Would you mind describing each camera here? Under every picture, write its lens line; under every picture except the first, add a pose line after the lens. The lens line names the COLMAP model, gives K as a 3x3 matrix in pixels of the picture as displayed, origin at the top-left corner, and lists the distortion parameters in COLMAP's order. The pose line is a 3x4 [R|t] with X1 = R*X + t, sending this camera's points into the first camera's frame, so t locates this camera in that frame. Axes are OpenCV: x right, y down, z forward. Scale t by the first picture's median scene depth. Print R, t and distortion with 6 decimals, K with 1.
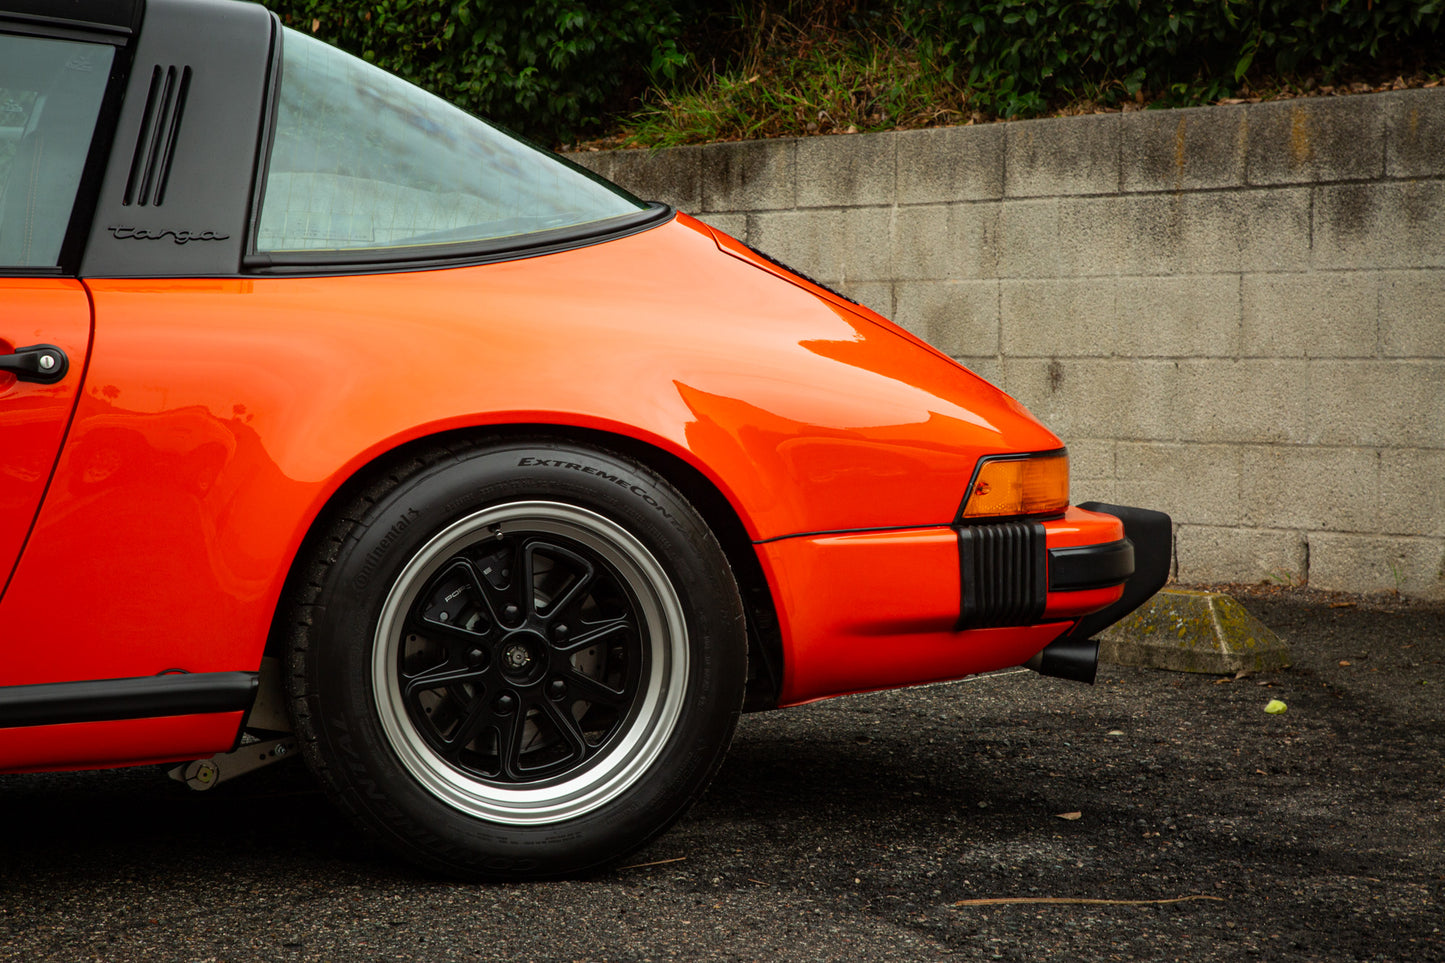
lens RADIAL K [[3438.0, 0, 722.5], [0, 3438.0, 481.5], [0, 0, 1]] dist [0.517994, 0.099757]
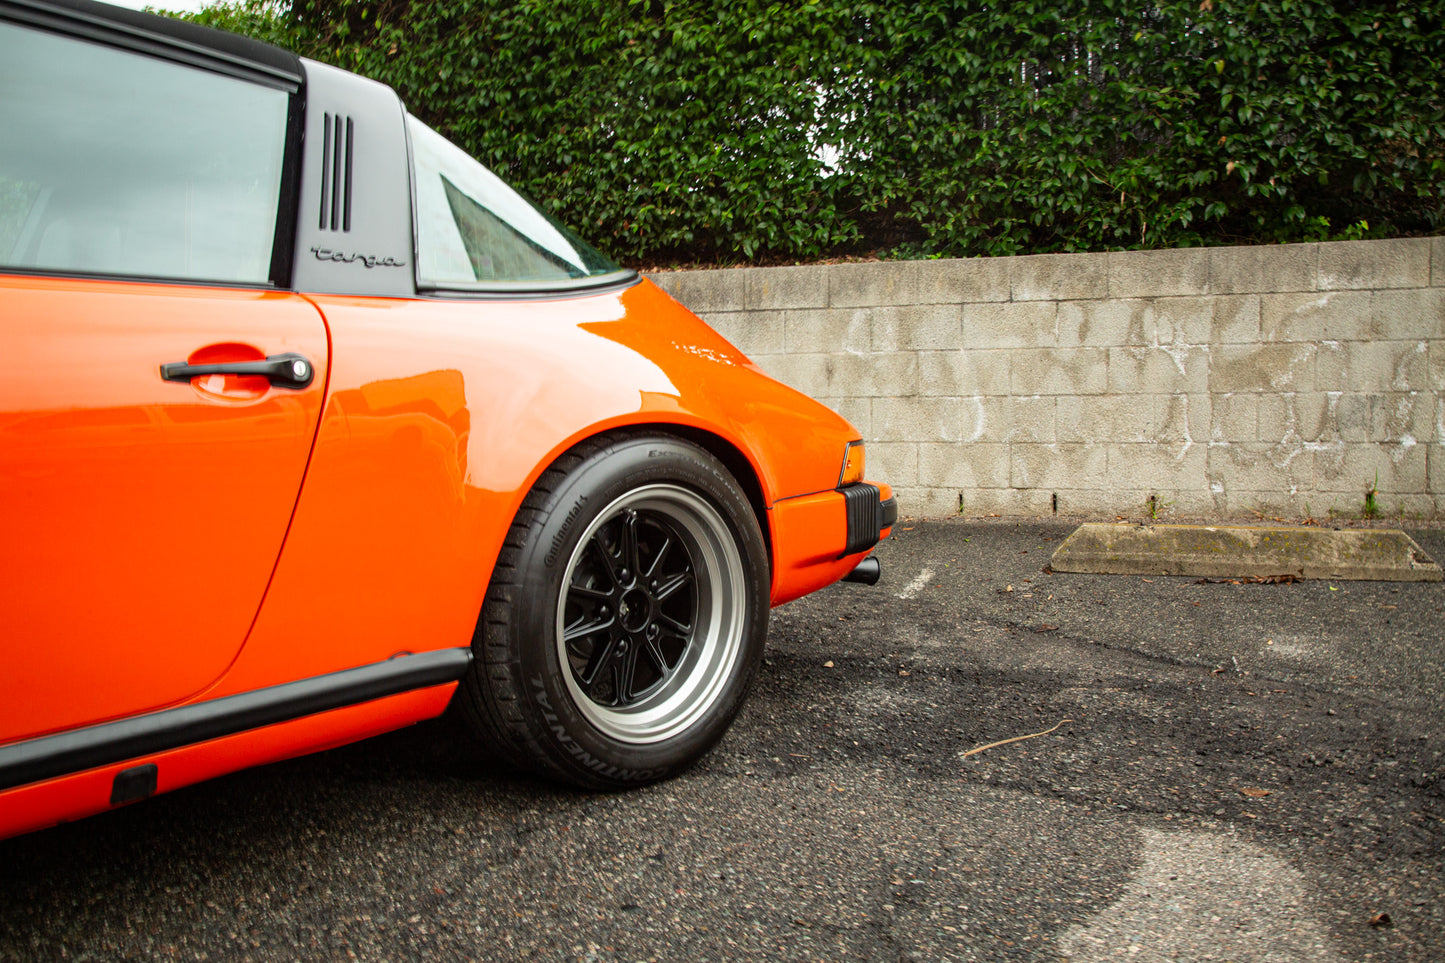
lens RADIAL K [[1201.5, 0, 722.5], [0, 1201.5, 481.5], [0, 0, 1]] dist [-0.028673, 0.000205]
pose [[0.857782, -0.039174, 0.512519, -0.196669], [0.029801, 0.999205, 0.026496, -0.004941], [-0.513149, -0.007455, 0.858267, 0.468936]]
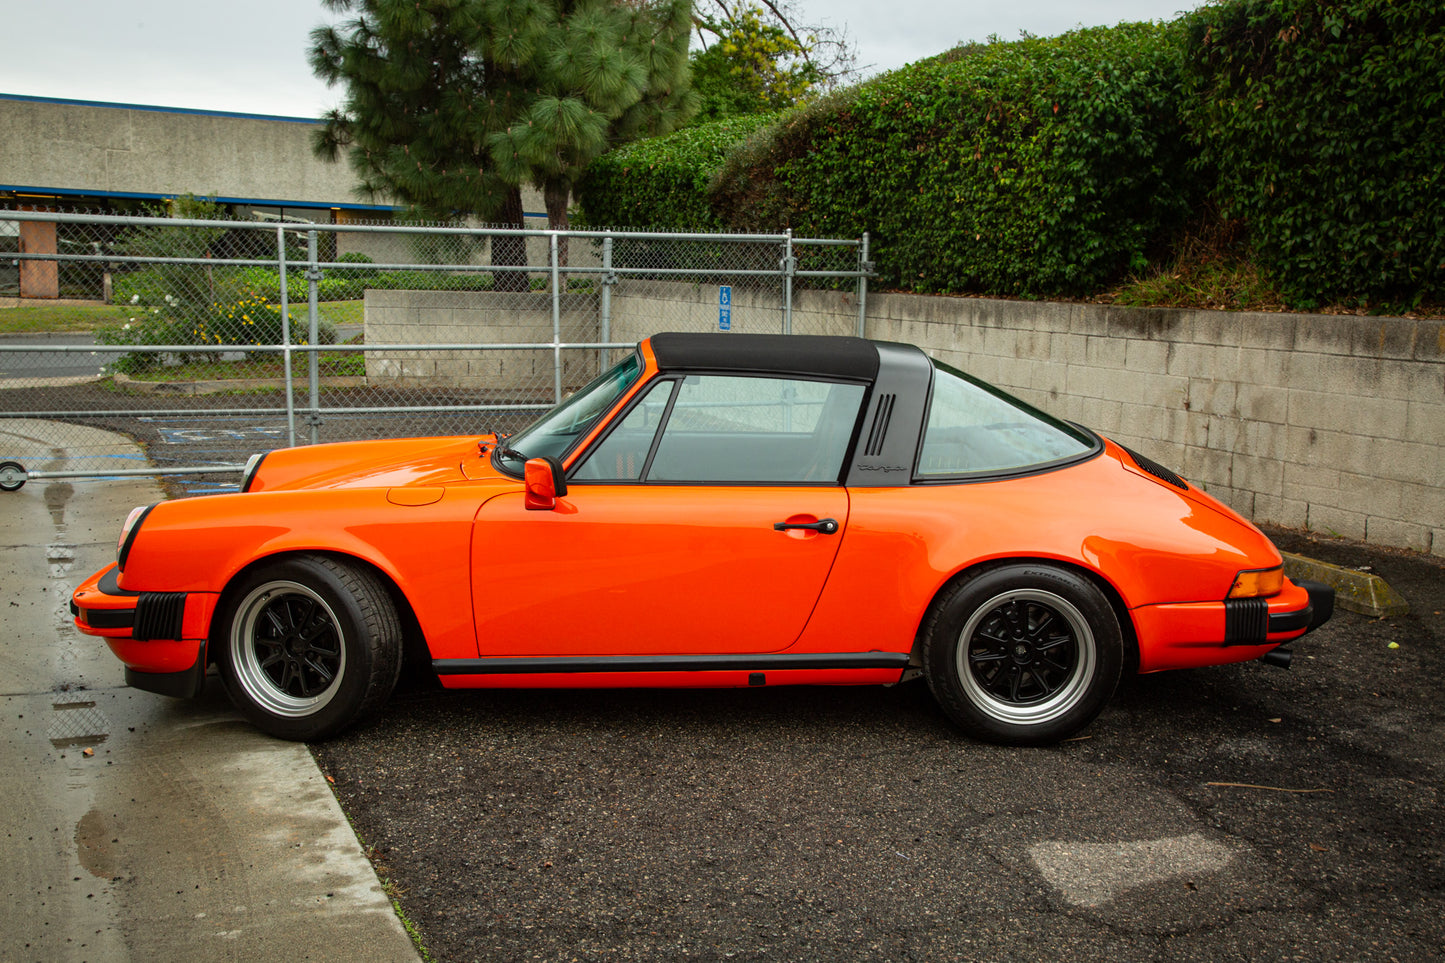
lens RADIAL K [[1590.0, 0, 722.5], [0, 1590.0, 481.5], [0, 0, 1]] dist [0.015340, 0.205206]
pose [[0.959488, 0.058901, -0.275523, 0.029007], [-0.031602, 0.994231, 0.102494, -0.129863], [0.279971, -0.089635, 0.955815, -0.058382]]
